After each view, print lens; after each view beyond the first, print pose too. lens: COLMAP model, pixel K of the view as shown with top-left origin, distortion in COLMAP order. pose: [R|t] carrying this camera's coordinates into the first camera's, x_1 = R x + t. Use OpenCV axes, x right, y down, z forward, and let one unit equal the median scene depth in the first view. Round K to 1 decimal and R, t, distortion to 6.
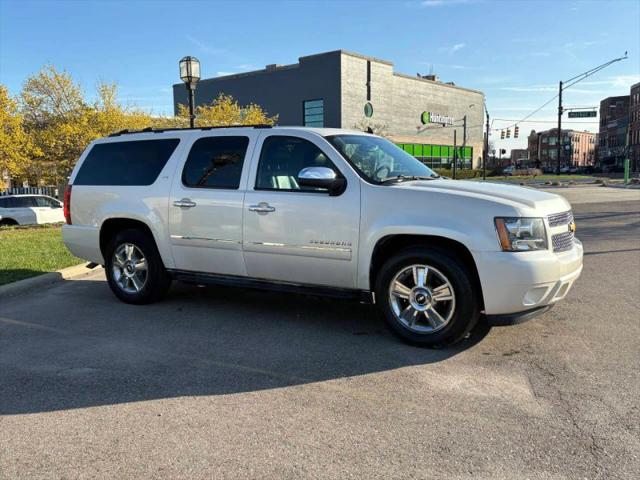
lens RADIAL K [[671.8, 0, 320.0], [0, 671.8, 240.0], [0, 0, 1]] dist [0.056373, -0.016122]
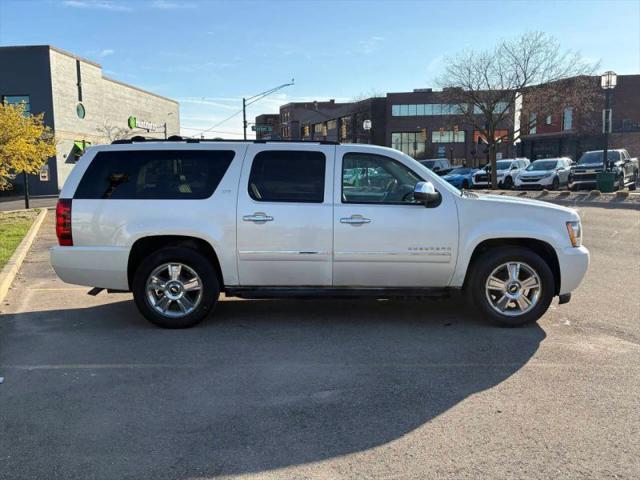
lens RADIAL K [[630.9, 0, 320.0], [0, 630.9, 240.0], [0, 0, 1]] dist [0.041710, -0.004330]
pose [[0.810633, -0.049993, 0.583417, -0.651778], [0.046991, 0.998689, 0.020285, -0.035172], [-0.583667, 0.010971, 0.811919, 0.197950]]
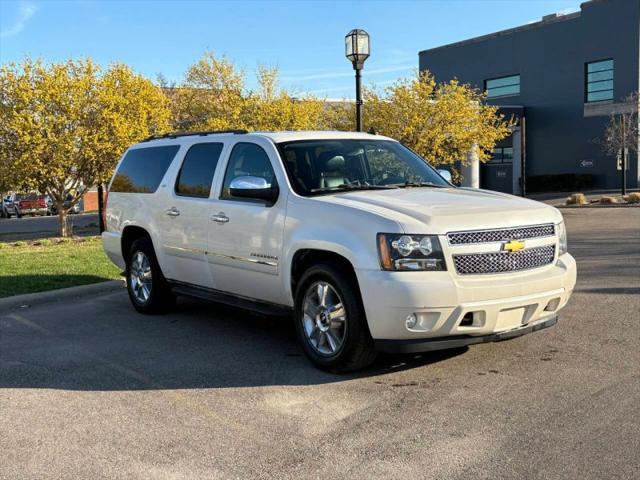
lens RADIAL K [[965.0, 0, 320.0], [0, 965.0, 240.0], [0, 0, 1]] dist [0.093449, -0.091664]
pose [[0.901821, 0.022690, -0.431514, 0.580896], [-0.028750, 0.999558, -0.007524, -0.009217], [0.431152, 0.019191, 0.902075, -0.168059]]
